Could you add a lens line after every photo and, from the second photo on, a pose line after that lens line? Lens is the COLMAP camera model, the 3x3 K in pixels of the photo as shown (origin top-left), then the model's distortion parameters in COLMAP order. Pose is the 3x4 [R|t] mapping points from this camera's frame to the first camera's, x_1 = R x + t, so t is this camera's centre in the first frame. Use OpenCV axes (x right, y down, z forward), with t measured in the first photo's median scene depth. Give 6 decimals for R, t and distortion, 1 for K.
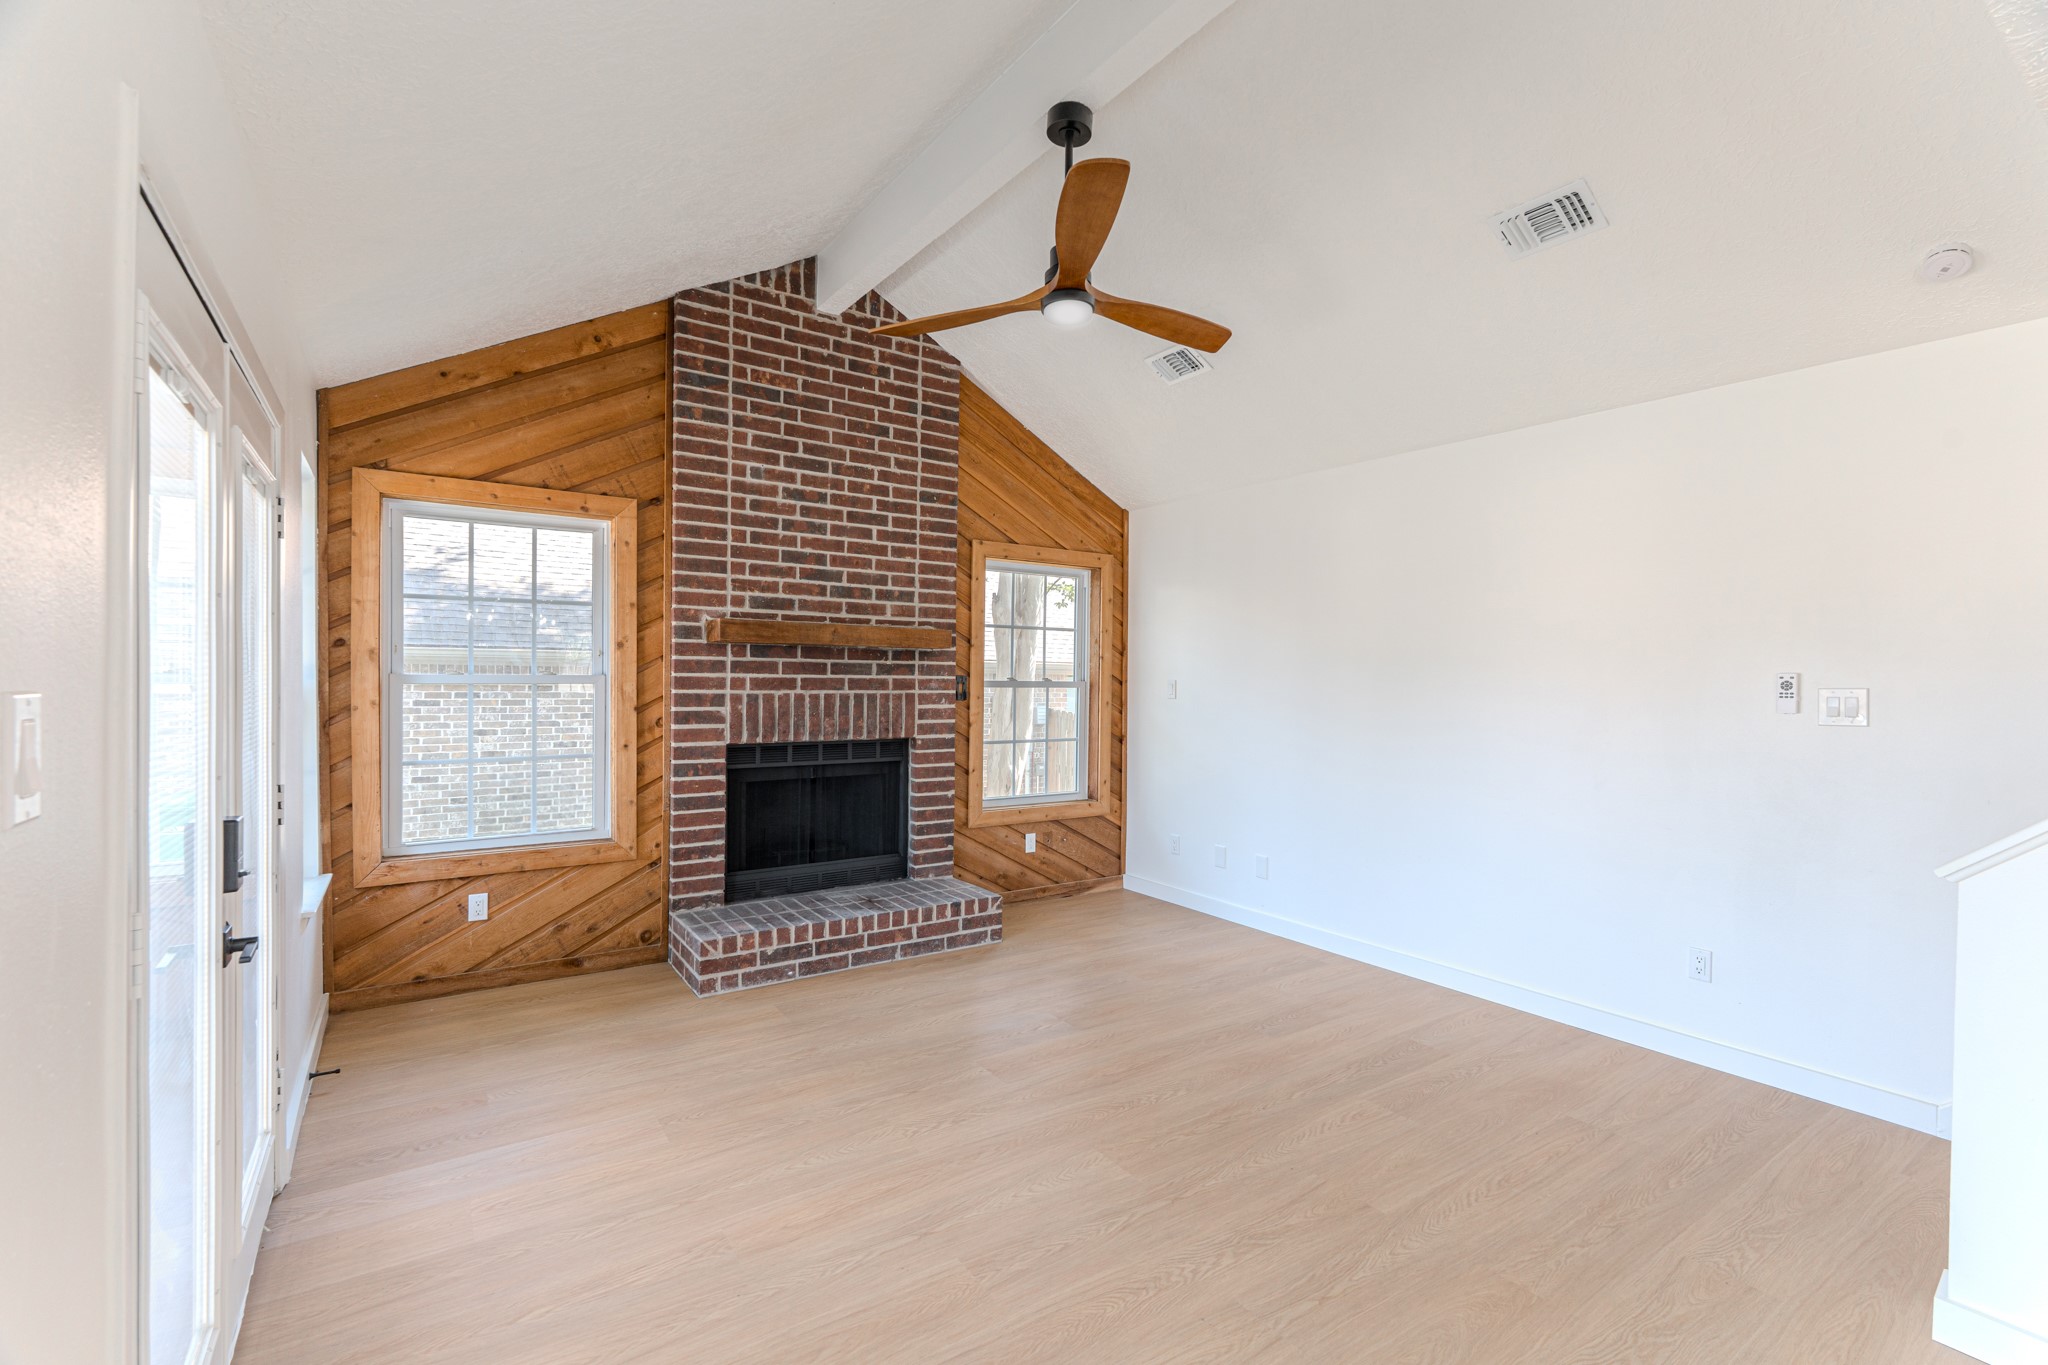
lens RADIAL K [[902.6, 0, 1021.1], [0, 902.6, 684.4], [0, 0, 1]] dist [-0.001293, 0.000015]
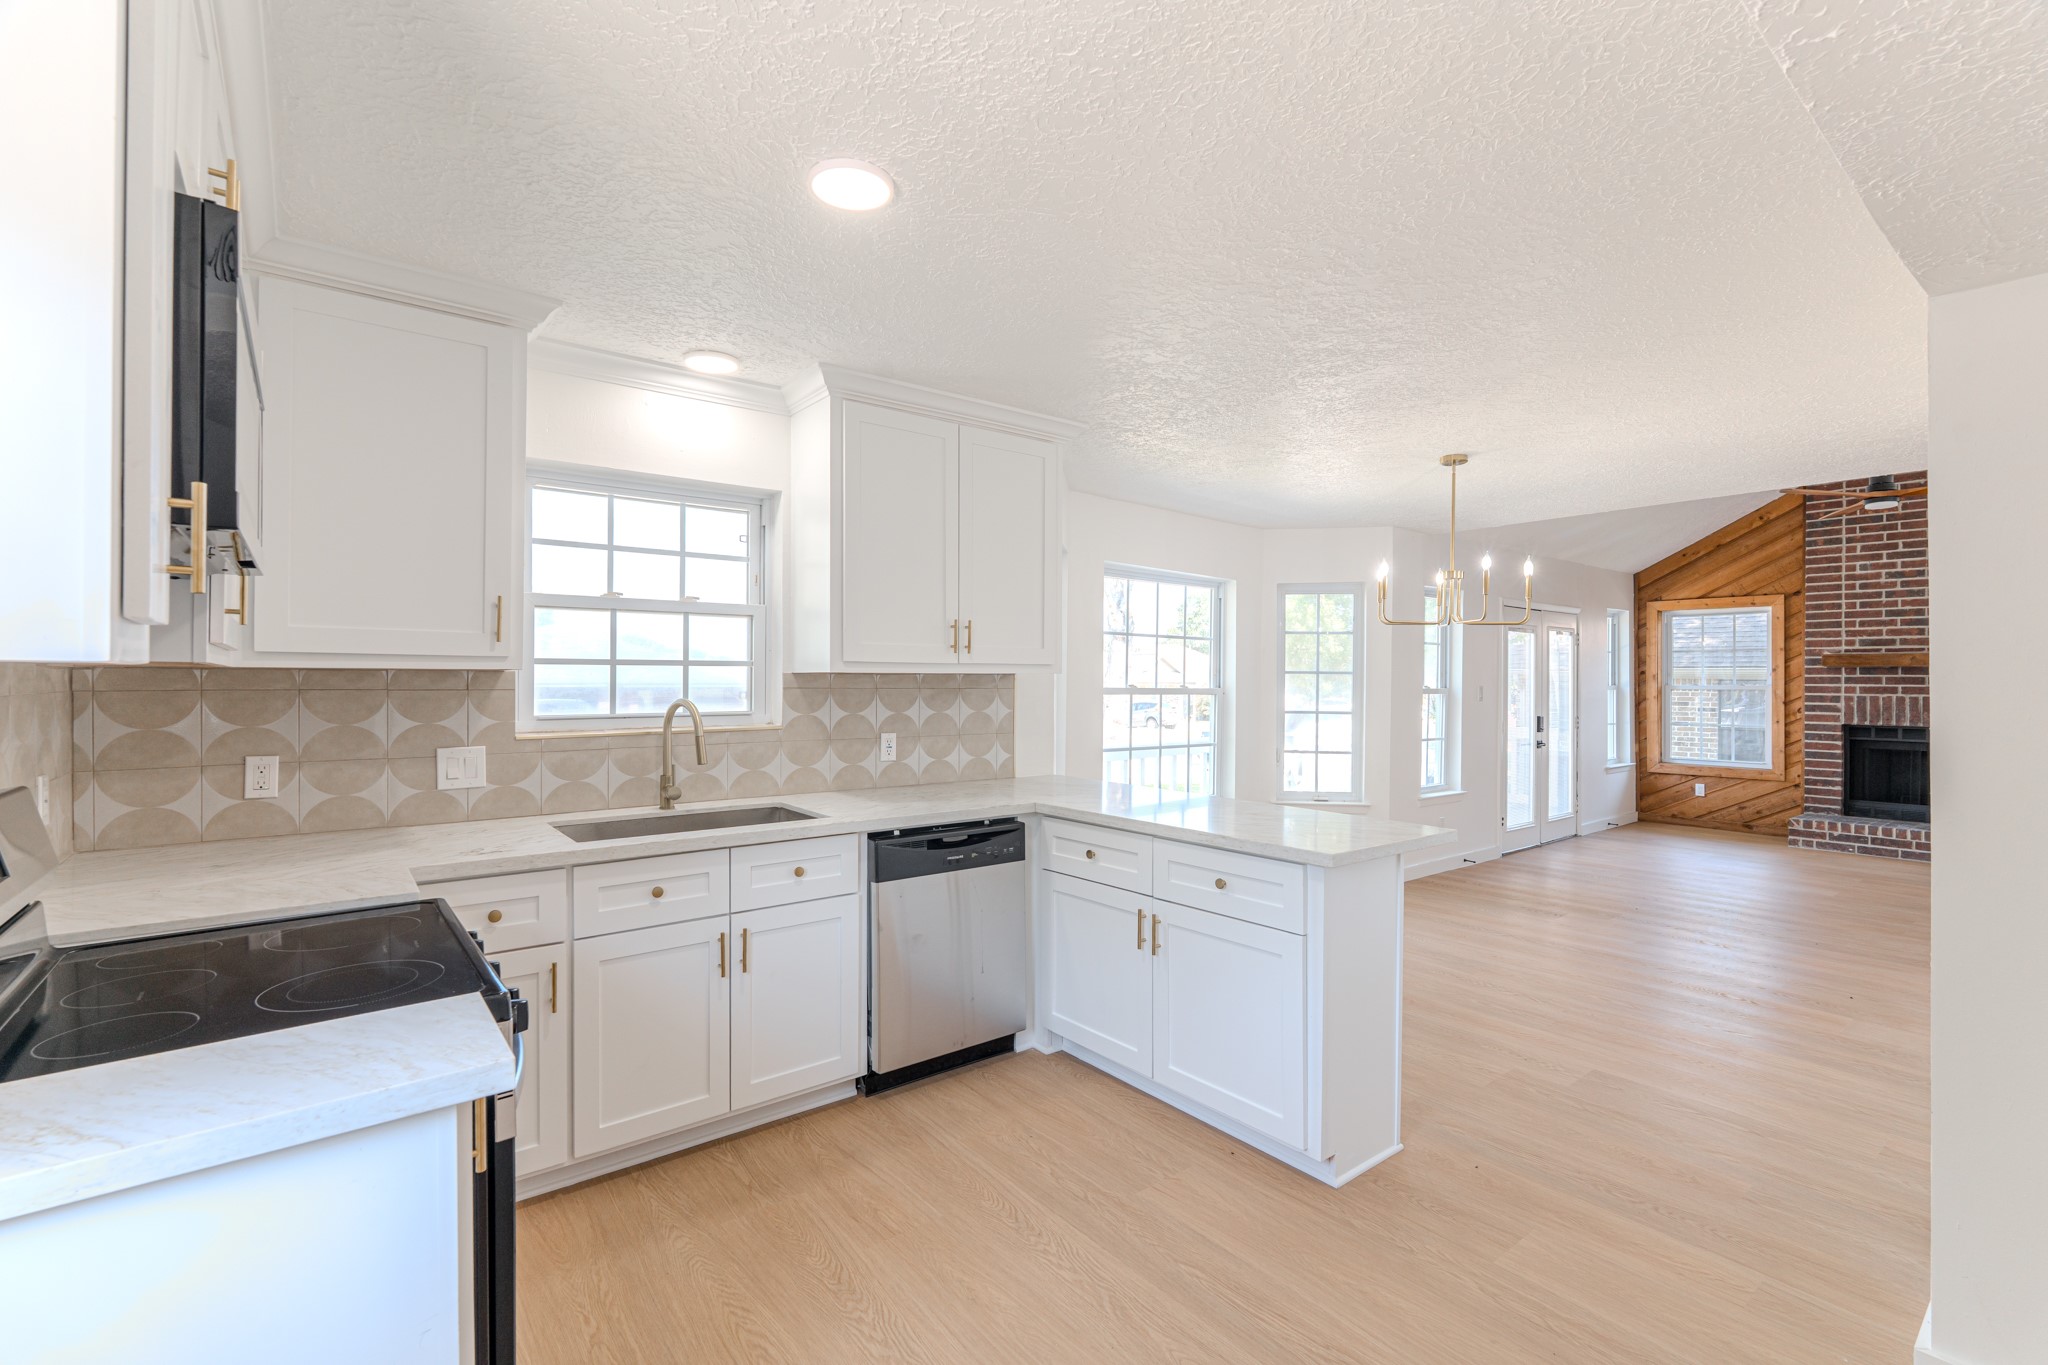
lens RADIAL K [[899.5, 0, 1029.7], [0, 899.5, 680.0], [0, 0, 1]] dist [-0.000820, -0.000268]
pose [[0.071020, -0.011655, -0.997407, 1.310032], [-0.013447, 0.999830, -0.012640, 0.023179], [0.997384, 0.014310, 0.070851, -0.708992]]
